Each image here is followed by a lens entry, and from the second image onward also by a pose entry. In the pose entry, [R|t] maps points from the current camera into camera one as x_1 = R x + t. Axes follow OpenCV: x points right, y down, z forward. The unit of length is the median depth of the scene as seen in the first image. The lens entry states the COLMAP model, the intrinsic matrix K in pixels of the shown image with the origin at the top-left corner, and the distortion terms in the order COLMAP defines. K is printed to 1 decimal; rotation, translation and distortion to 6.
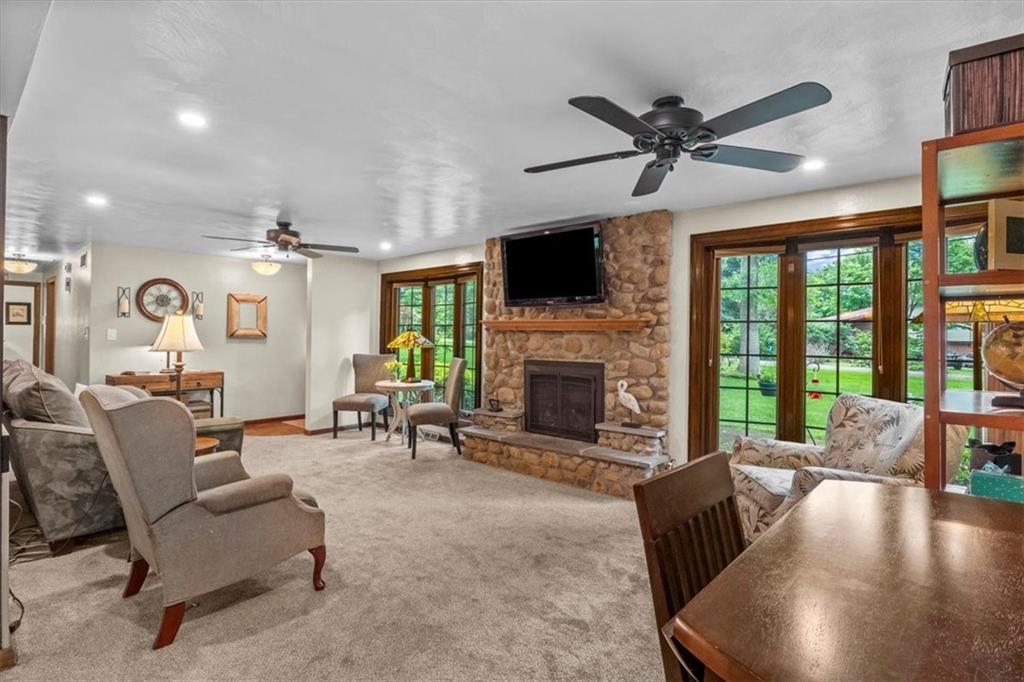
lens RADIAL K [[513.2, 0, 516.2], [0, 513.2, 330.5], [0, 0, 1]] dist [-0.001091, 0.000138]
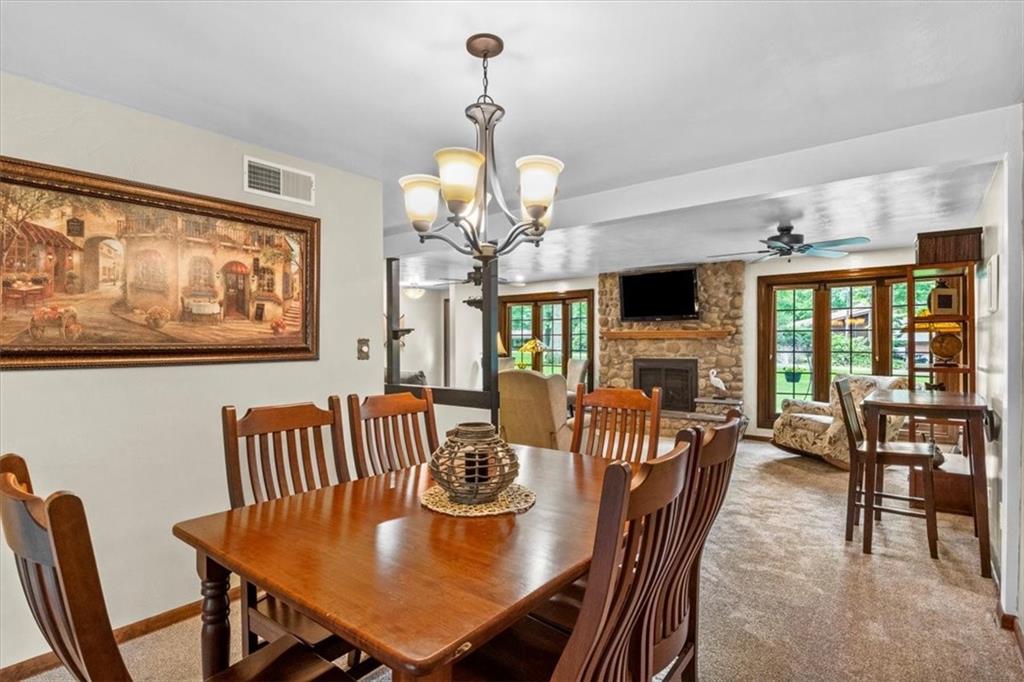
lens RADIAL K [[513.2, 0, 522.4], [0, 513.2, 341.8], [0, 0, 1]] dist [-0.001091, 0.000138]
pose [[0.998310, -0.015772, 0.055931, -0.438315], [0.015151, 0.999819, 0.011511, -0.013081], [-0.056103, -0.010645, 0.998368, -0.498173]]
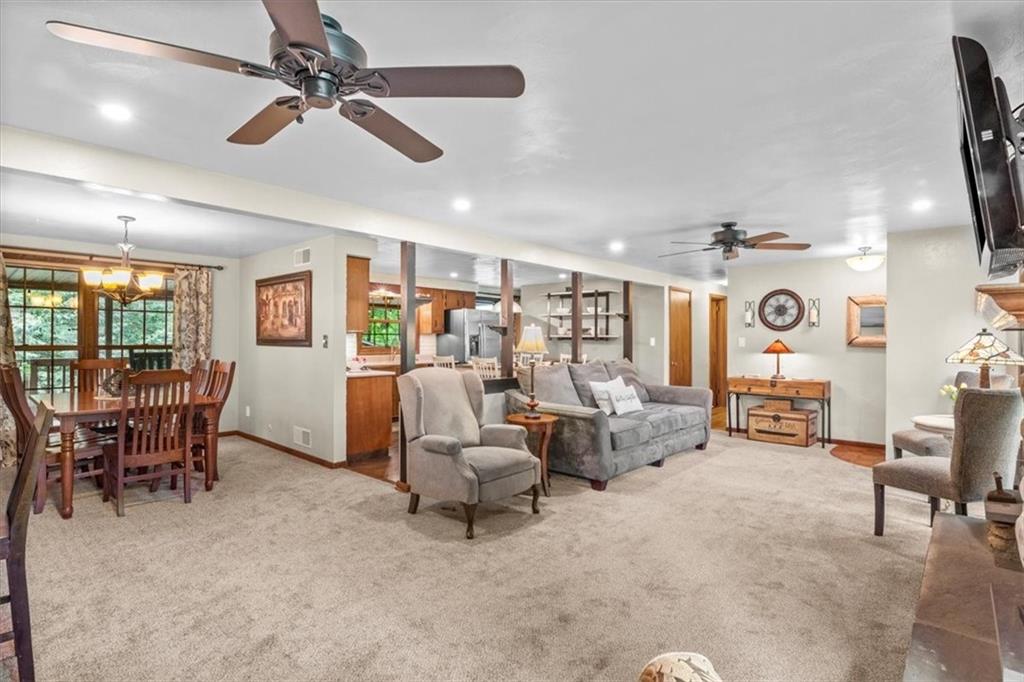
lens RADIAL K [[513.2, 0, 518.6], [0, 513.2, 340.0], [0, 0, 1]] dist [-0.001091, 0.000138]
pose [[-0.020375, -0.008509, -0.999756, 0.528866], [0.006697, 0.999940, -0.008647, 0.012135], [0.999770, -0.006871, -0.020316, 0.675548]]
